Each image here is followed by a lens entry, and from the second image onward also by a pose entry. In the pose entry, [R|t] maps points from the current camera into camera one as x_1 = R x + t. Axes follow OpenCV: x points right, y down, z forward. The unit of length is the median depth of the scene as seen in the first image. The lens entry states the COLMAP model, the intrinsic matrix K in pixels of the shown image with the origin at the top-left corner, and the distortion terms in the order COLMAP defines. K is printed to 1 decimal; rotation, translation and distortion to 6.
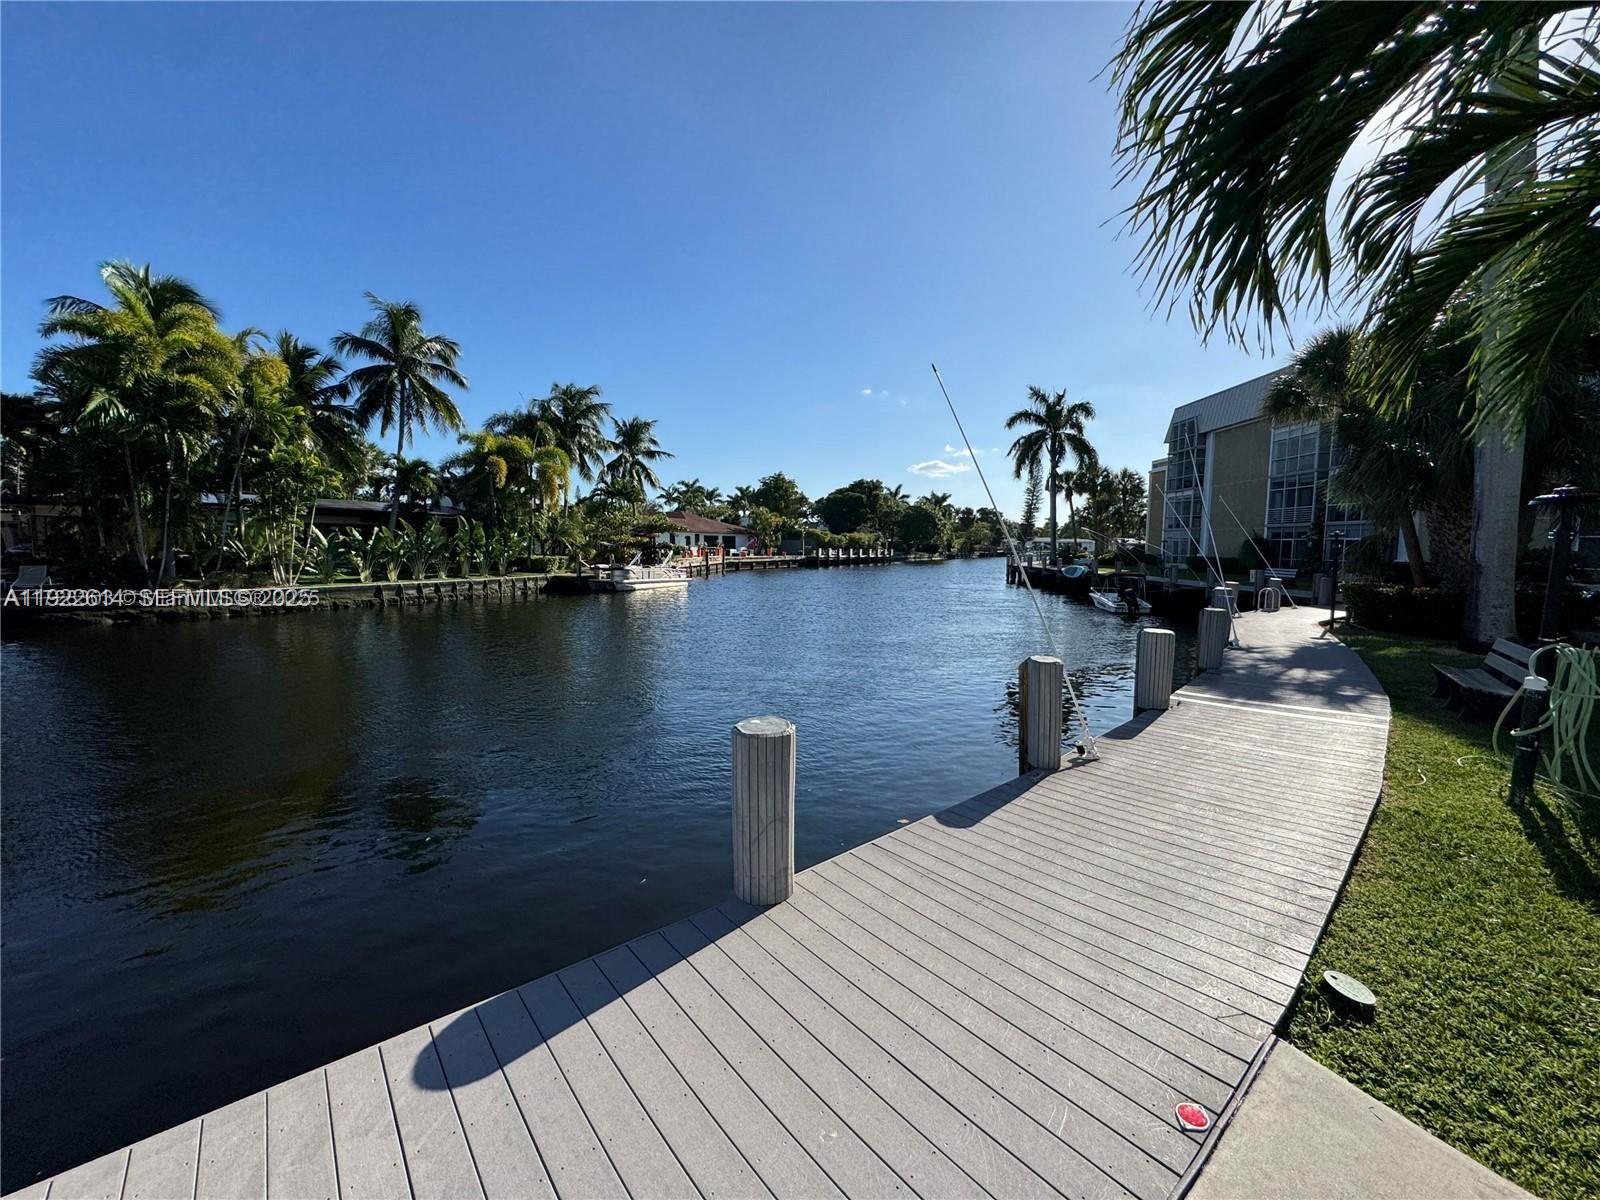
lens RADIAL K [[679.0, 0, 810.3], [0, 679.0, 594.8], [0, 0, 1]] dist [-0.029113, 0.000162]
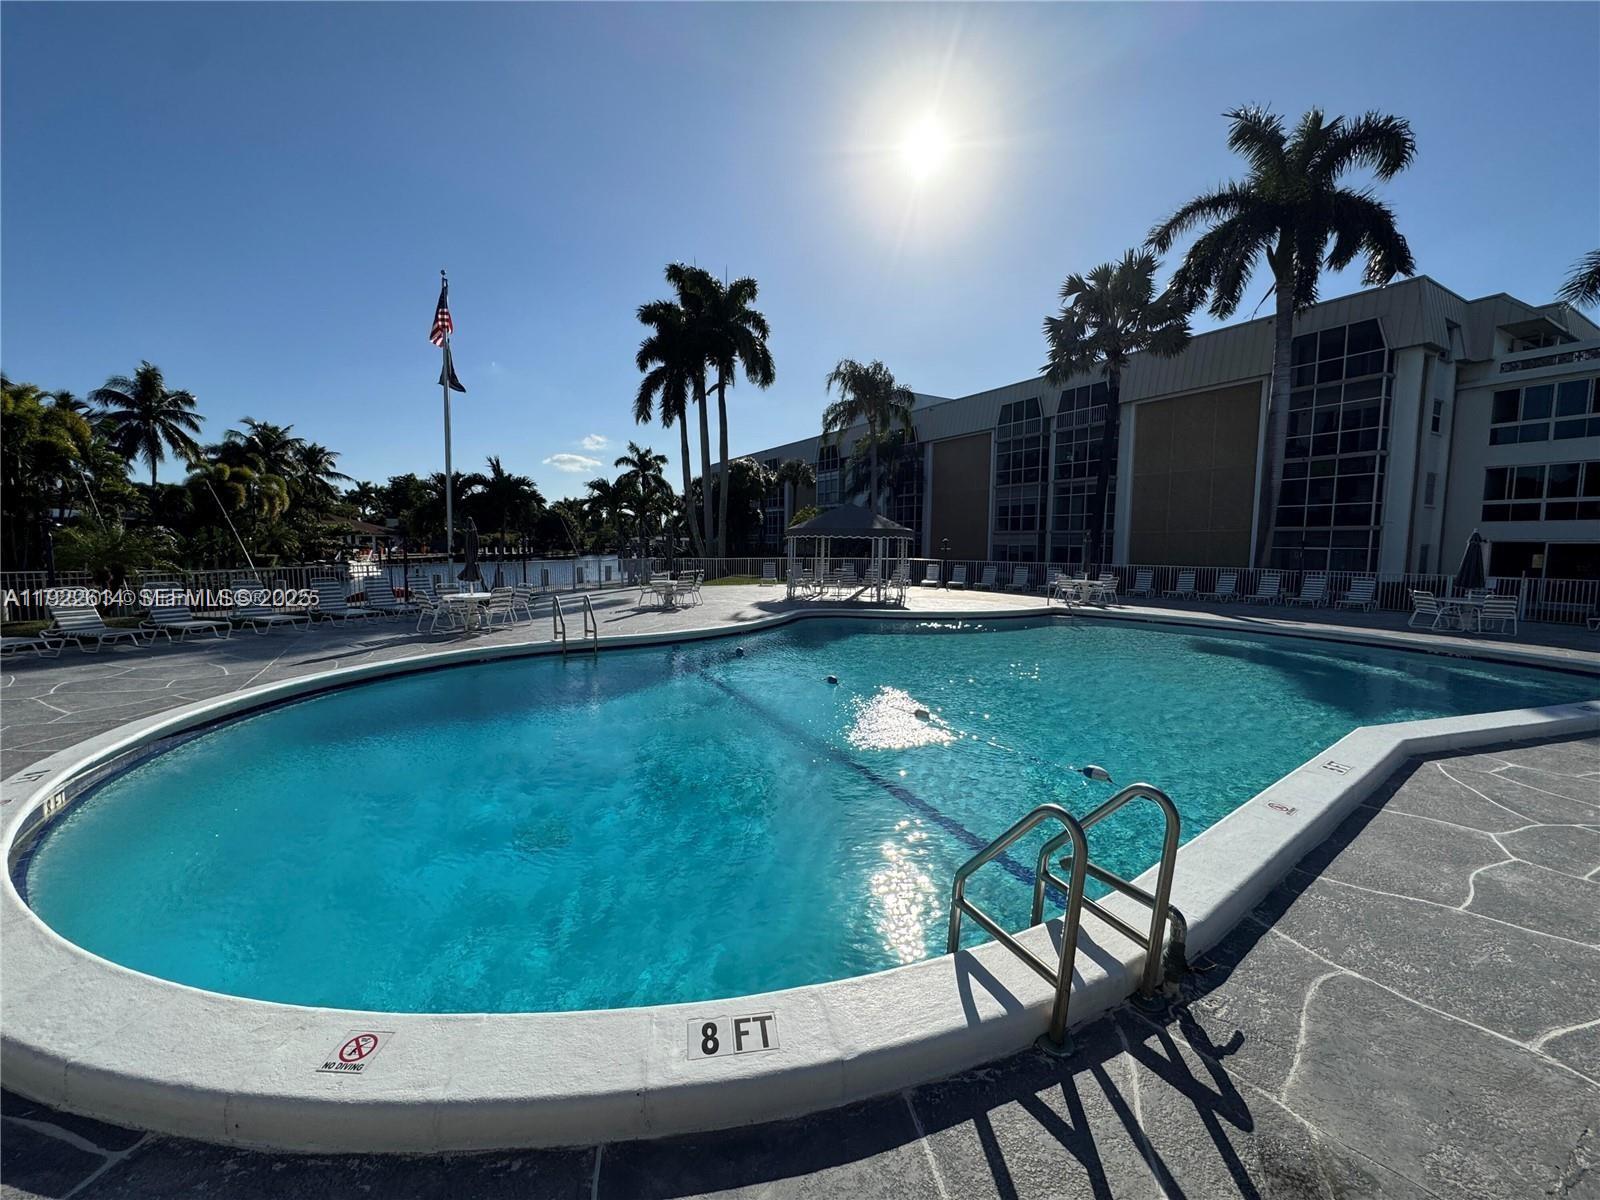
lens RADIAL K [[679.0, 0, 810.3], [0, 679.0, 594.8], [0, 0, 1]] dist [-0.029113, 0.000162]
pose [[0.869472, -0.036806, 0.492610, -0.134231], [0.033986, 0.999315, 0.014678, 0.049731], [-0.492812, 0.003980, 0.870127, -0.870207]]
